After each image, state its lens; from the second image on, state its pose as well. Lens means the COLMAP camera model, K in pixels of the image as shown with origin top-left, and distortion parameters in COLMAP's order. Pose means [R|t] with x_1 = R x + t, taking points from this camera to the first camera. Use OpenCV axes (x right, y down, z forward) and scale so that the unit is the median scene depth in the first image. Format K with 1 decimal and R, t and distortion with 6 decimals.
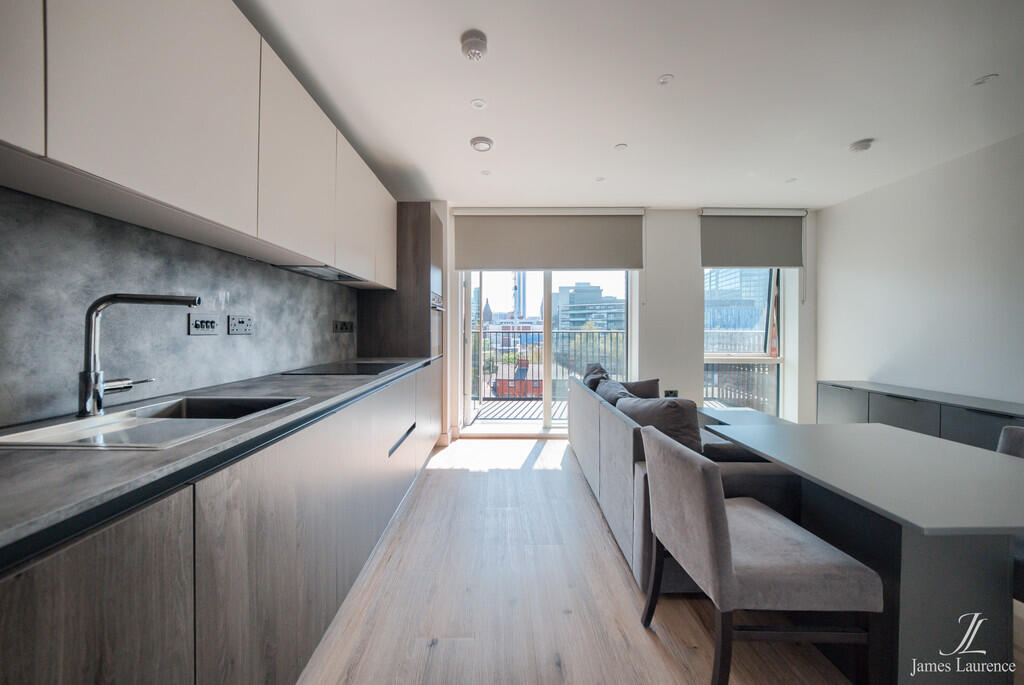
lens RADIAL K [[345.9, 0, 503.9], [0, 345.9, 337.3], [0, 0, 1]] dist [-0.013345, -0.000045]
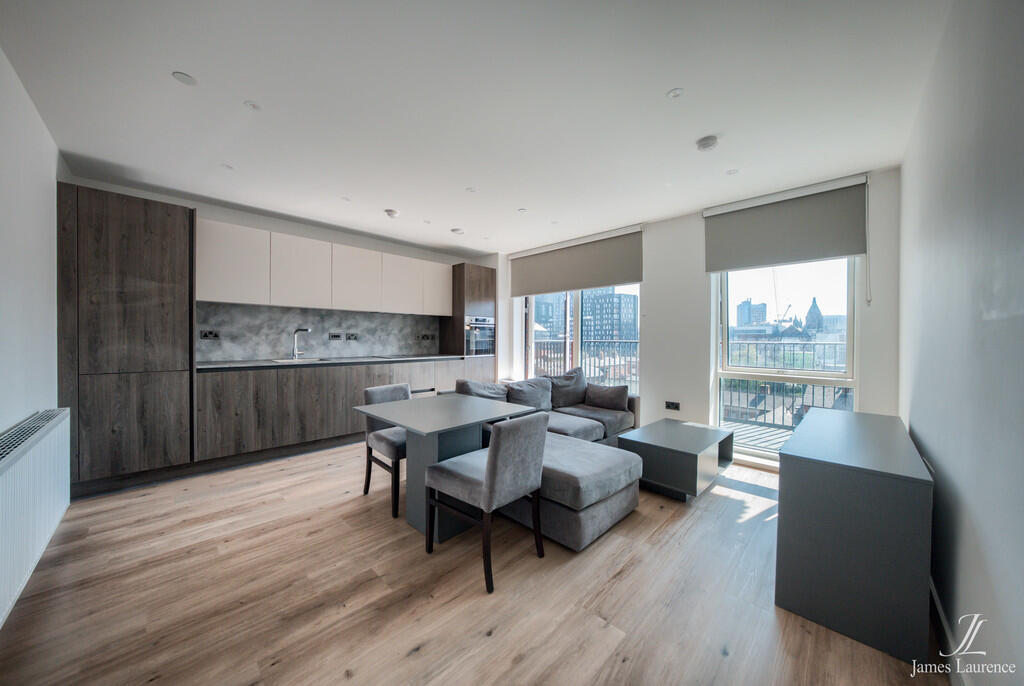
lens RADIAL K [[345.9, 0, 503.9], [0, 345.9, 337.8], [0, 0, 1]] dist [-0.013345, -0.000045]
pose [[0.709677, 0.001555, -0.704526, 1.161793], [-0.020569, 0.999617, -0.018512, 0.000012], [0.704227, 0.027629, 0.709437, -0.043330]]
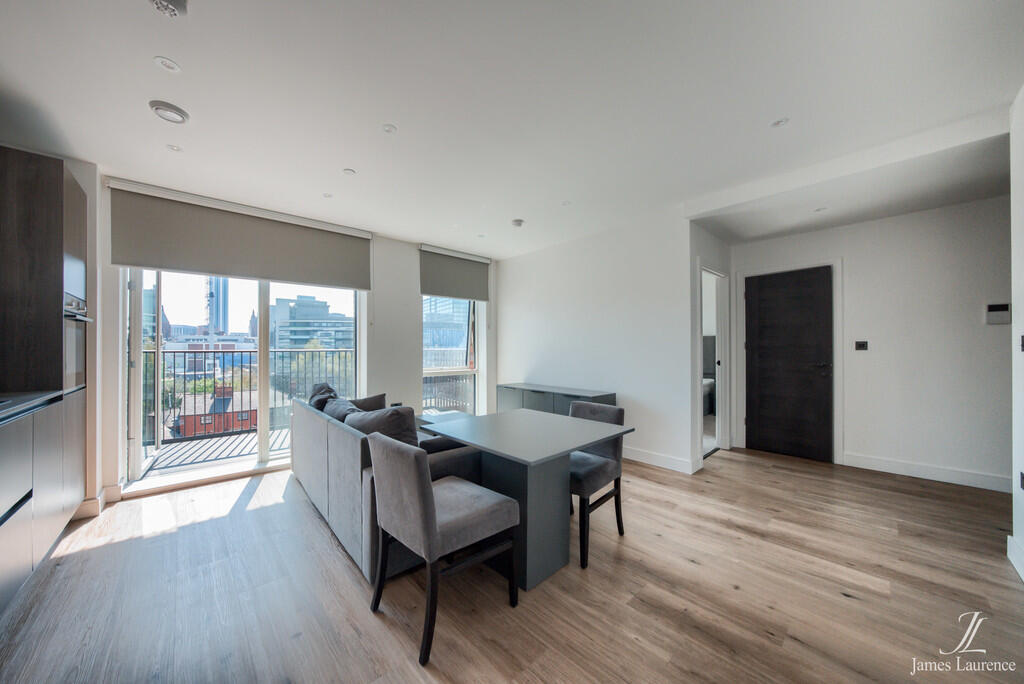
lens RADIAL K [[350.8, 0, 495.2], [0, 350.8, 342.4], [0, 0, 1]] dist [-0.013803, 0.000103]
pose [[0.751985, 0.007810, 0.659134, -0.017879], [0.018178, 0.999304, -0.032579, 0.002023], [-0.658930, 0.036481, 0.751319, -0.058241]]
